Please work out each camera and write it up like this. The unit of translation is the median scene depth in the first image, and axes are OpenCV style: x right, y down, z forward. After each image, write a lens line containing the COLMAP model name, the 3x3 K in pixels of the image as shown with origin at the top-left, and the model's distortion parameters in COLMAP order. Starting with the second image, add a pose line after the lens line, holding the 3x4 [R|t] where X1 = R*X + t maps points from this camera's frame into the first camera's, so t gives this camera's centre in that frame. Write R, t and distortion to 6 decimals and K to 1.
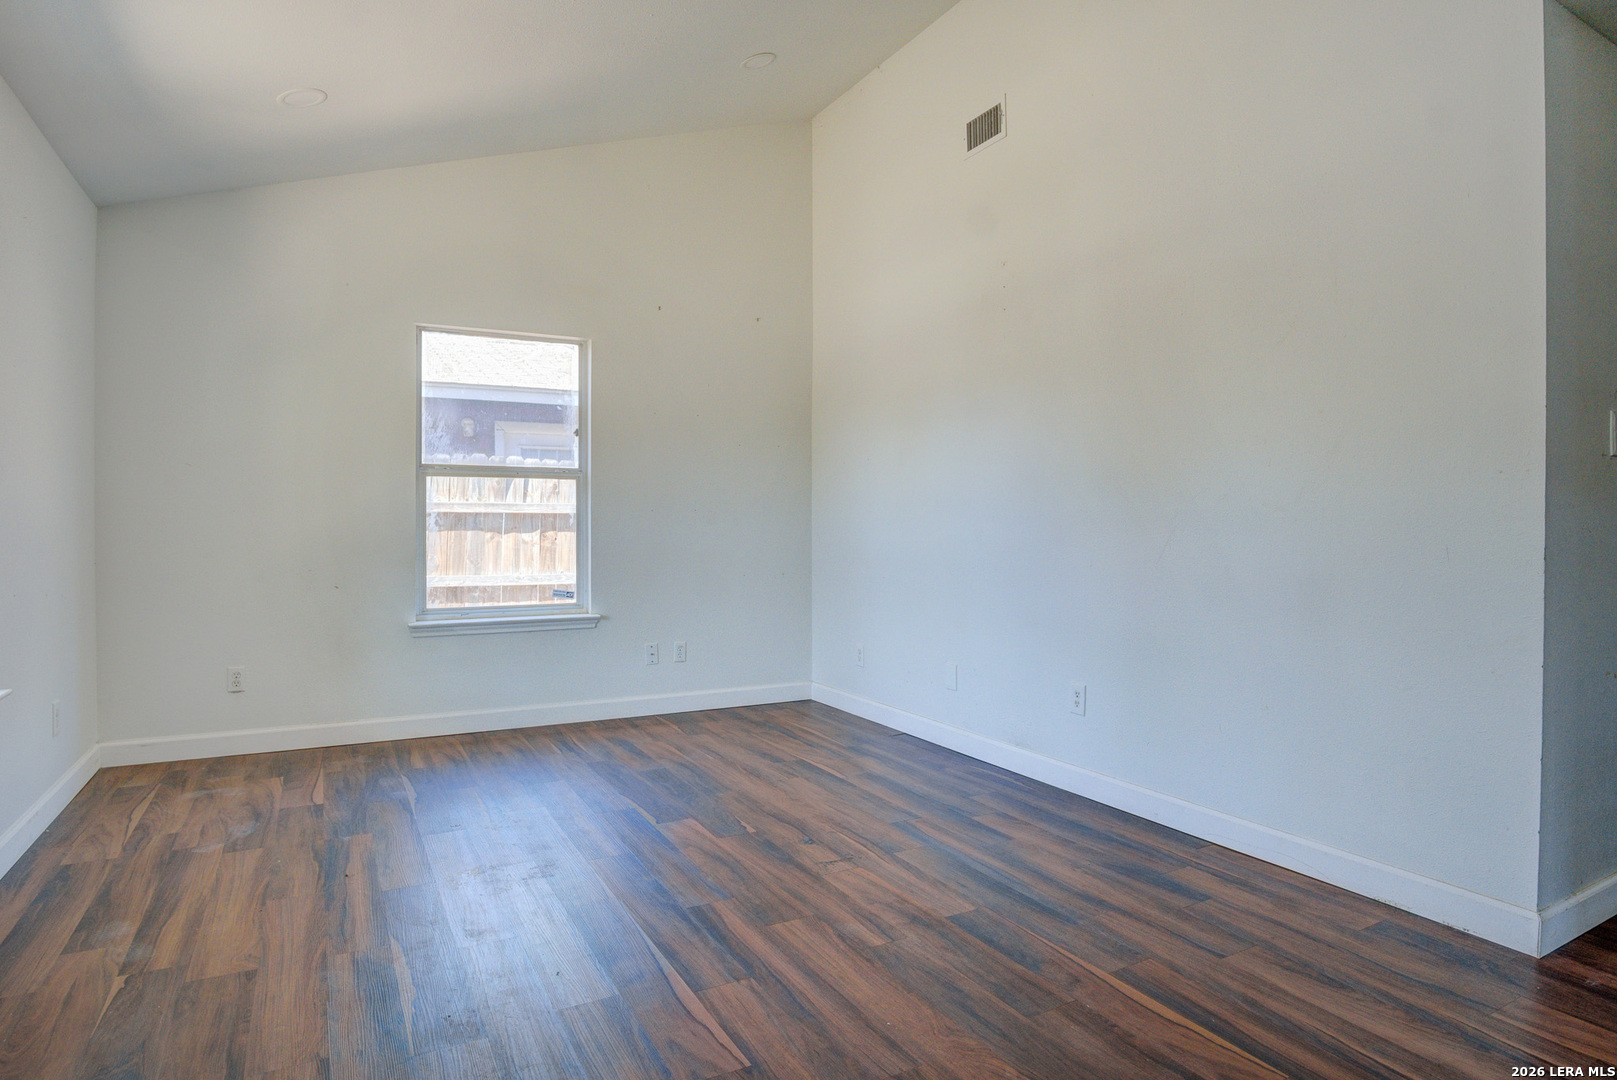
lens RADIAL K [[899.3, 0, 809.8], [0, 899.3, 522.4], [0, 0, 1]] dist [-0.043561, 0.001868]
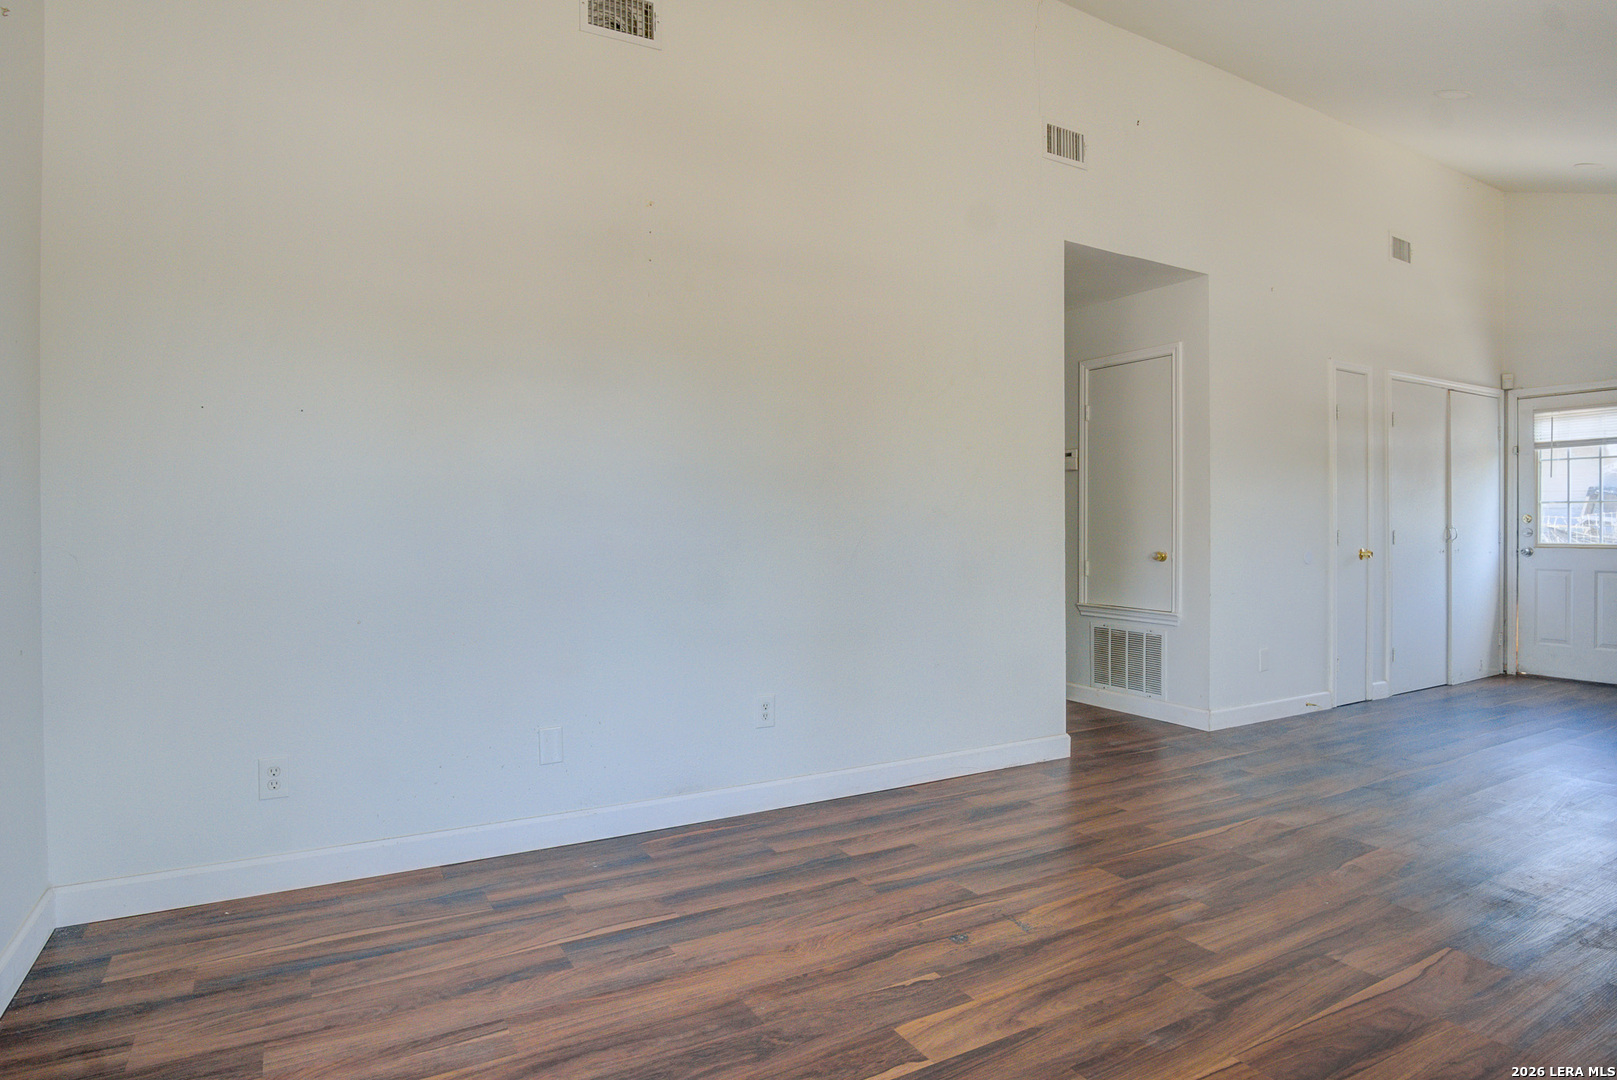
lens RADIAL K [[899.3, 0, 809.8], [0, 899.3, 522.4], [0, 0, 1]] dist [-0.043561, 0.001868]
pose [[-0.026370, -0.000741, 0.999652, -0.763882], [-0.002909, 0.999996, 0.000665, -0.004478], [-0.999648, -0.002890, -0.026372, 1.141475]]
